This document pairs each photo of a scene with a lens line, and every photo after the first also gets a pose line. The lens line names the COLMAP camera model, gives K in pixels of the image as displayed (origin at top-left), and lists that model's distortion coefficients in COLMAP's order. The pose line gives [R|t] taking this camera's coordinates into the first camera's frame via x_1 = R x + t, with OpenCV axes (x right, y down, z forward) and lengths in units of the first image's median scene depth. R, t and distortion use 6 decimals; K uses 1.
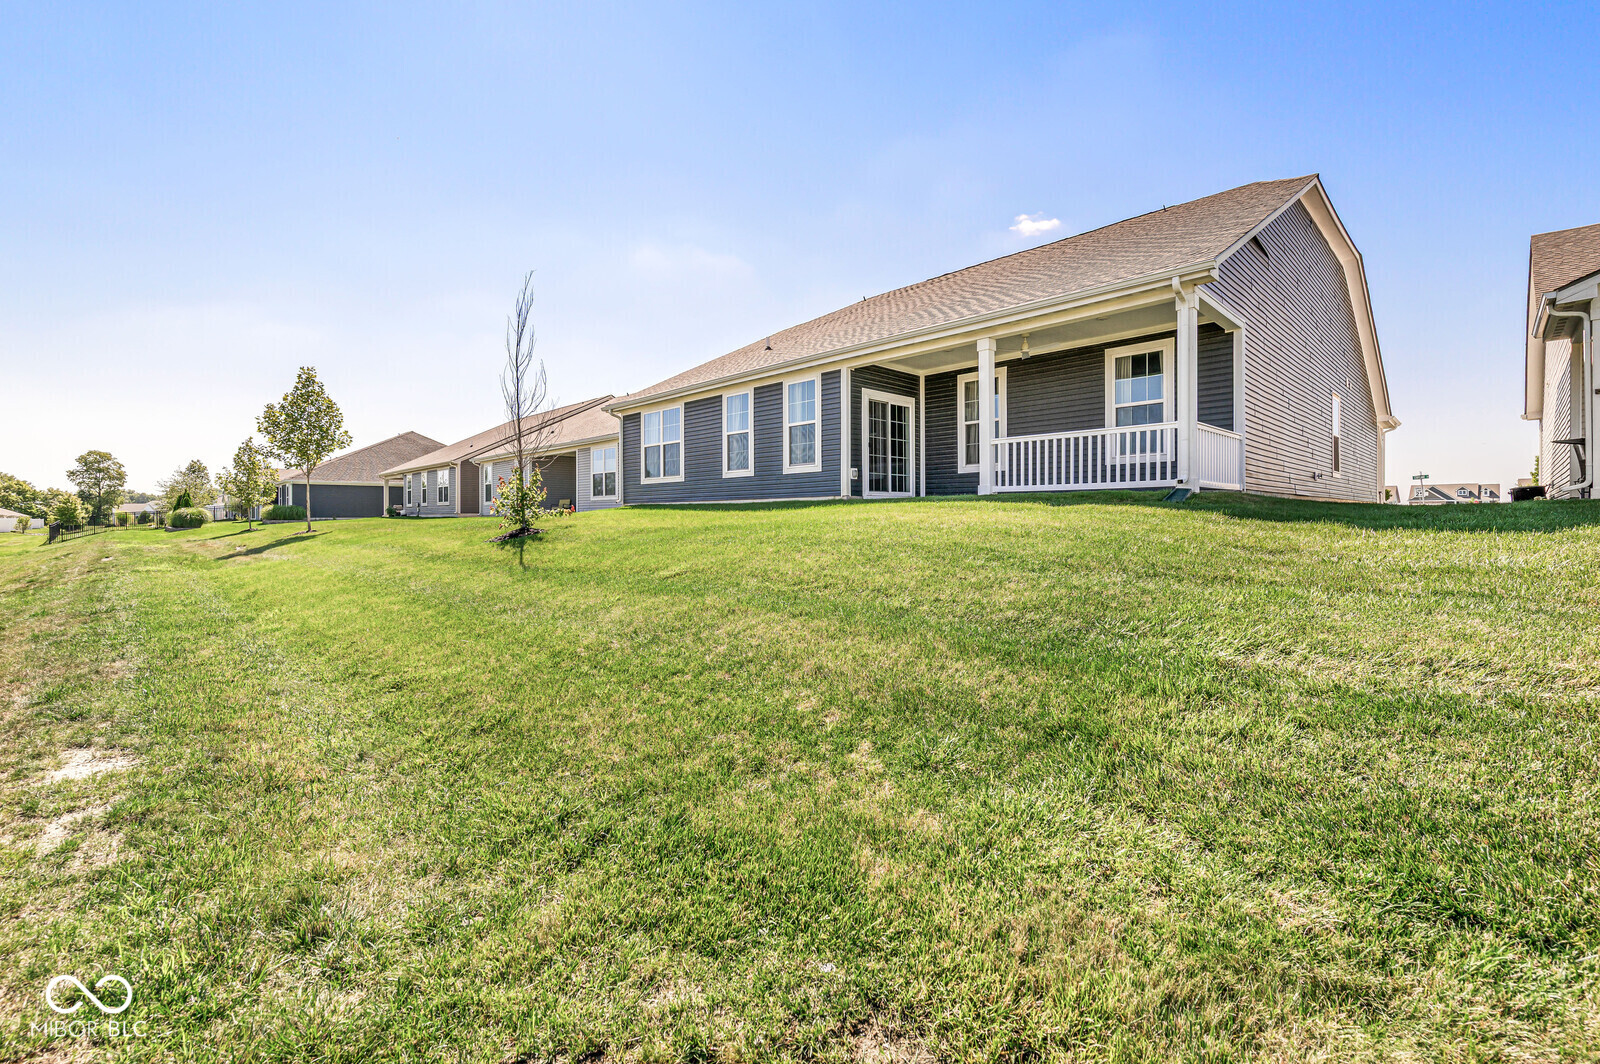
lens RADIAL K [[689.2, 0, 804.2], [0, 689.2, 523.2], [0, 0, 1]] dist [0.000762, 0.000370]
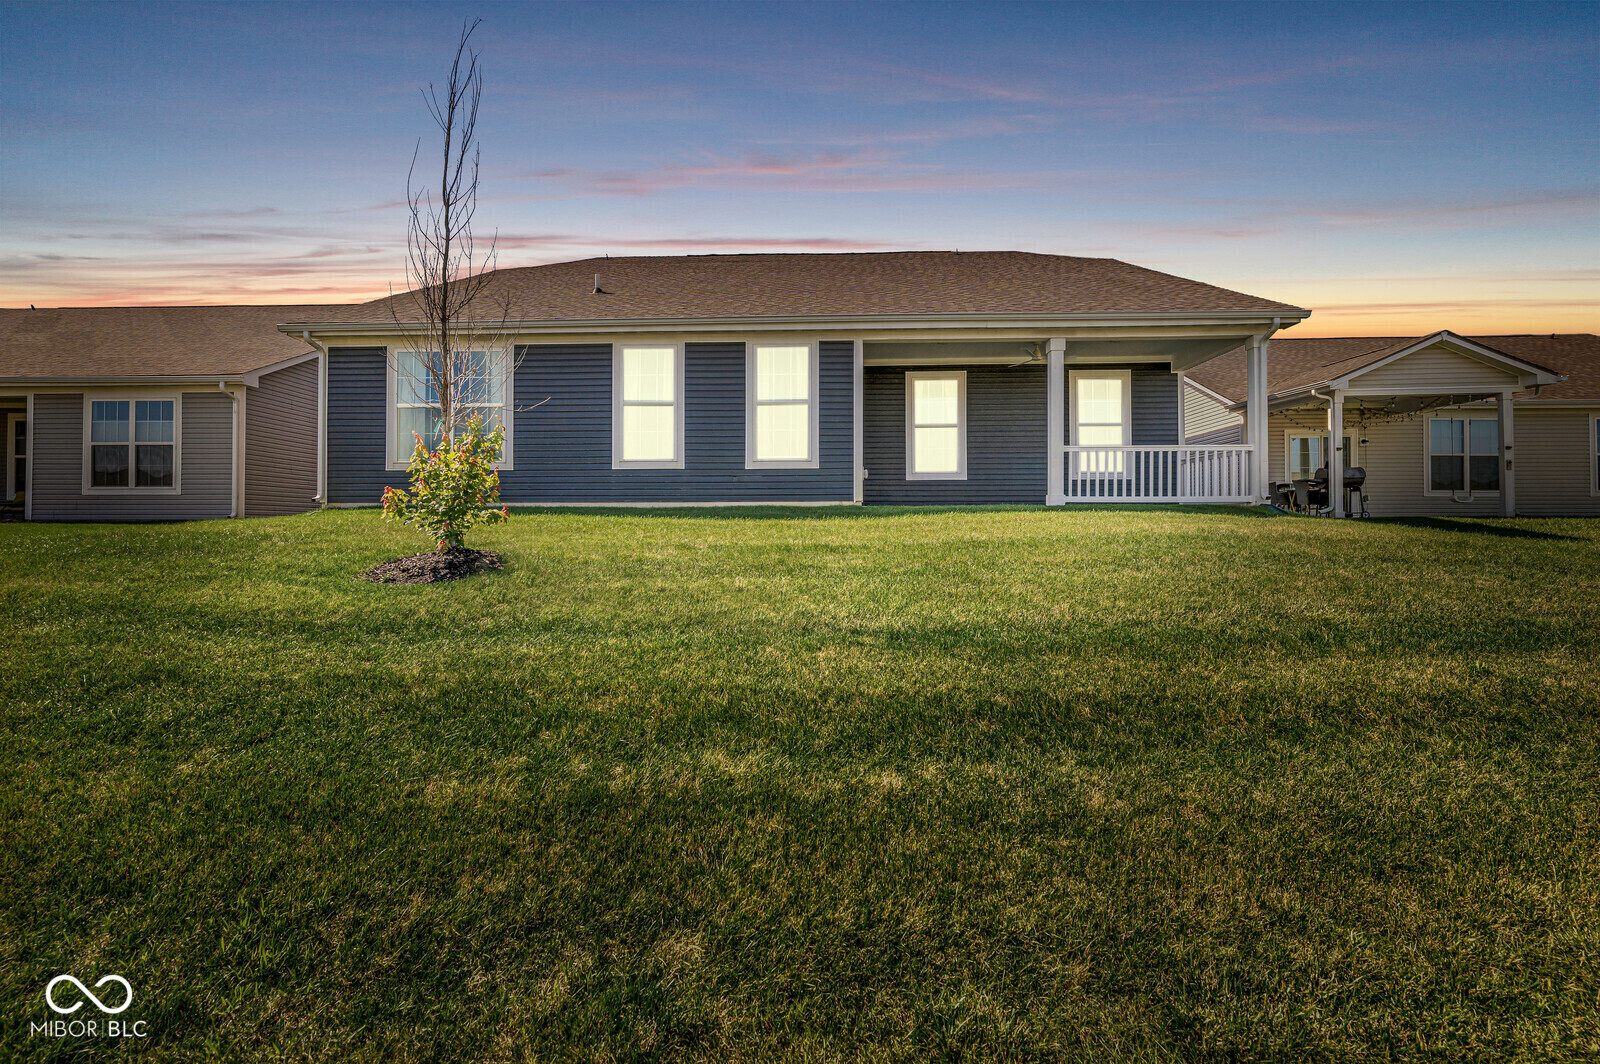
lens RADIAL K [[689.2, 0, 804.2], [0, 689.2, 523.2], [0, 0, 1]] dist [0.000762, 0.000370]
pose [[0.717241, 0.009894, 0.696755, -0.689943], [0.006715, 0.999755, -0.021109, 0.000461], [-0.696793, 0.019818, 0.716998, 0.623427]]
